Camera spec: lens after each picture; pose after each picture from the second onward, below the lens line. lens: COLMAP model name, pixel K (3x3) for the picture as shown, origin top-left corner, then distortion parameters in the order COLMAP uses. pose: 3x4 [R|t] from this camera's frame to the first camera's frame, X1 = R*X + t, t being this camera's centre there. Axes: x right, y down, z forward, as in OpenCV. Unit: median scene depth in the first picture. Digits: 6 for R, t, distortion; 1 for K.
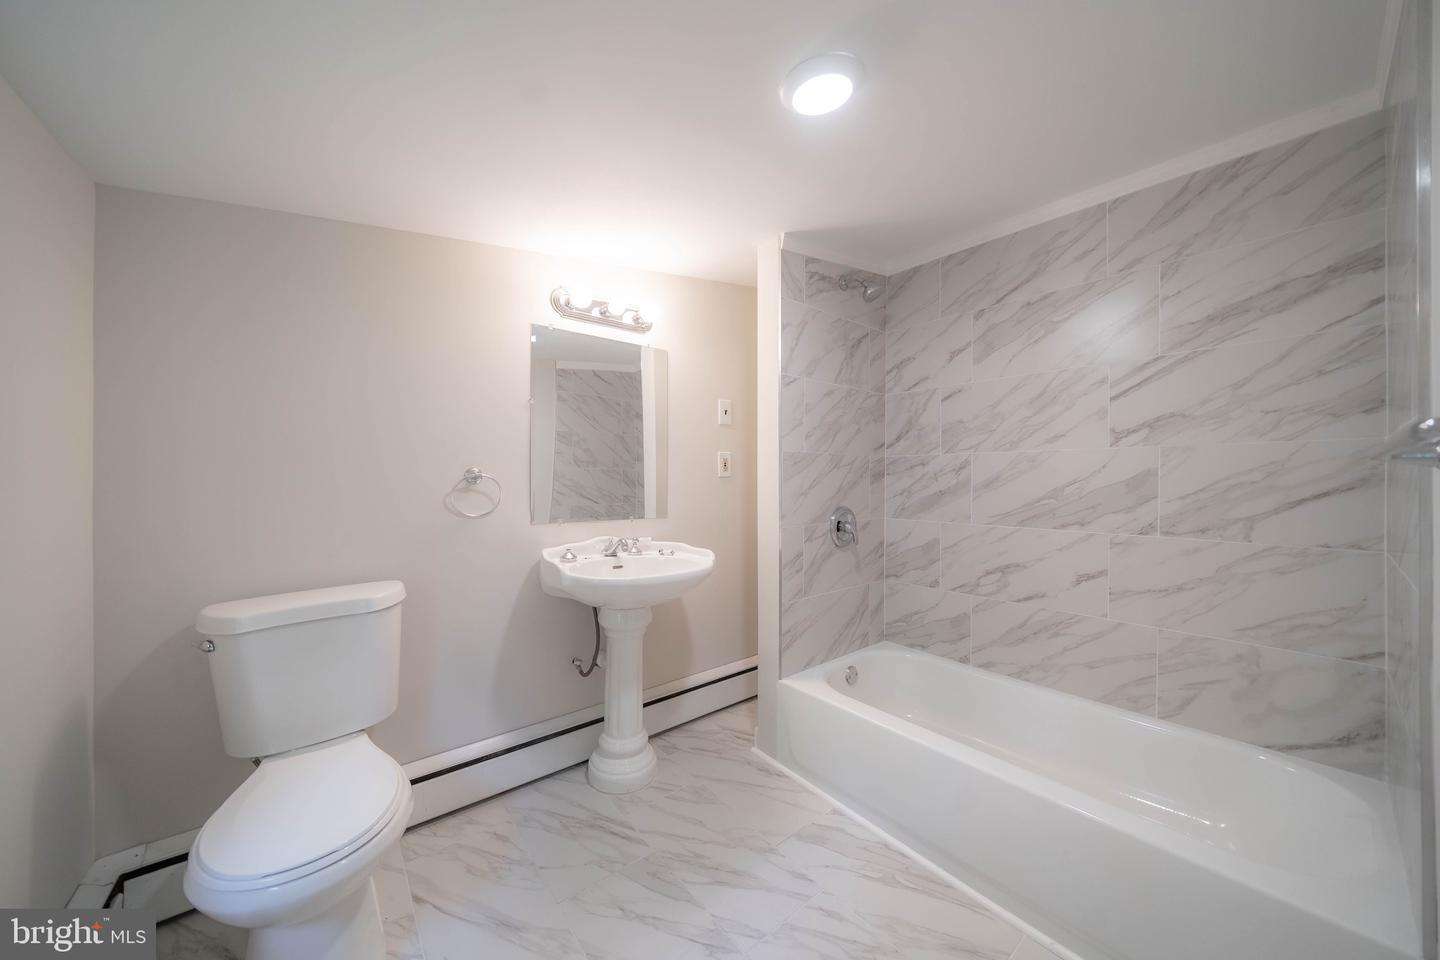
lens RADIAL K [[490.2, 0, 719.5], [0, 490.2, 477.6], [0, 0, 1]] dist [-0.008800, 0.000535]
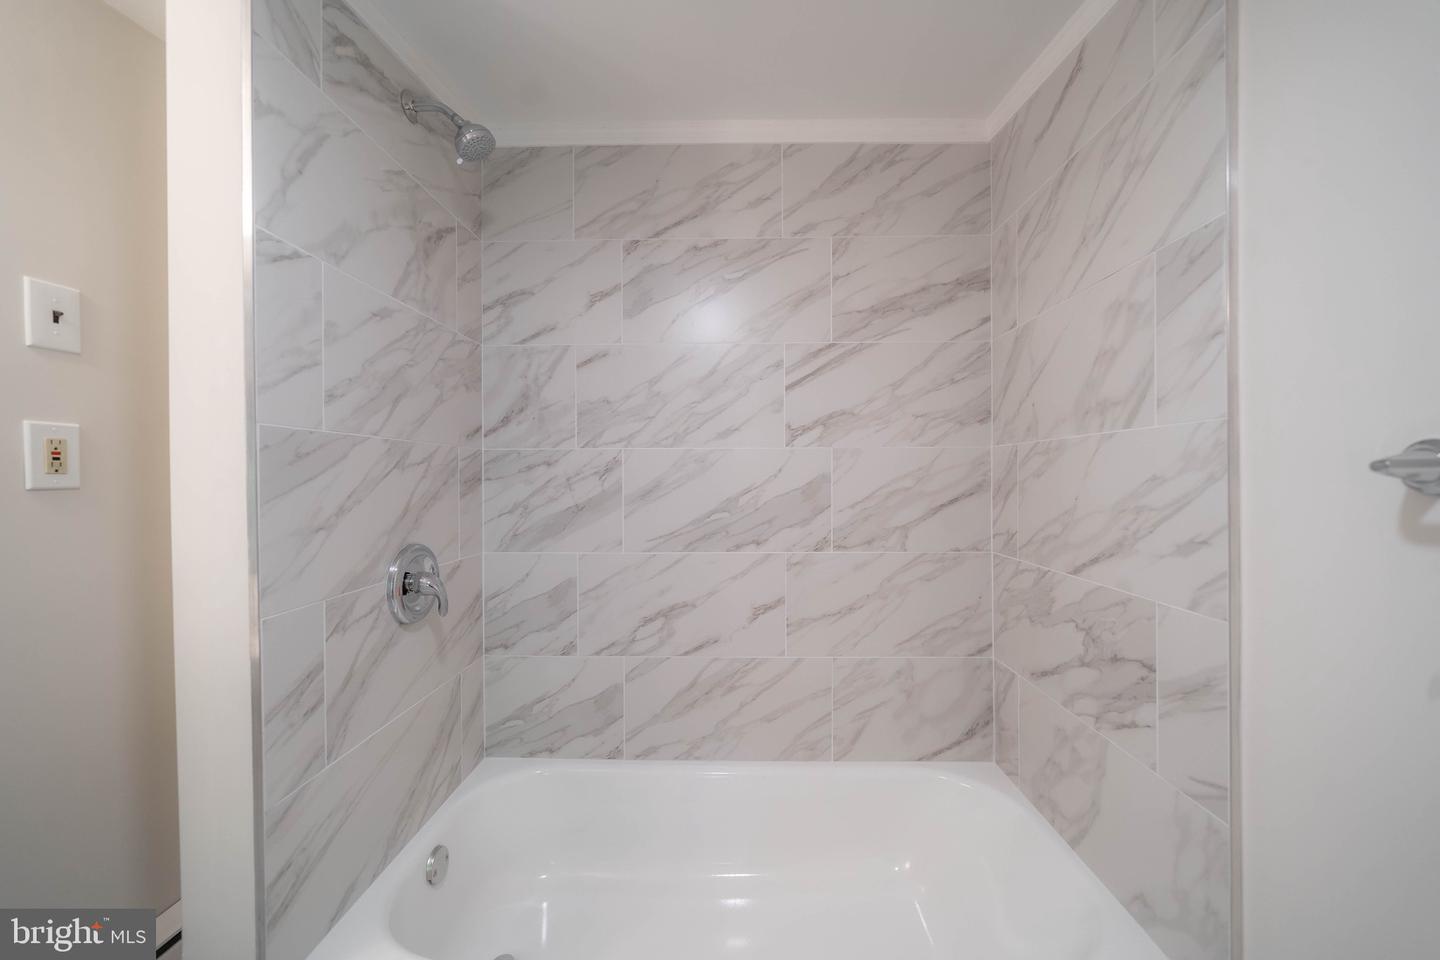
lens RADIAL K [[525.7, 0, 716.7], [0, 525.7, 482.9], [0, 0, 1]] dist [-0.004493, -0.000258]
pose [[0.653663, -0.011518, 0.756698, 0.050566], [0.003353, 0.999918, 0.012324, -0.011488], [-0.756778, -0.005518, 0.653648, 0.449863]]
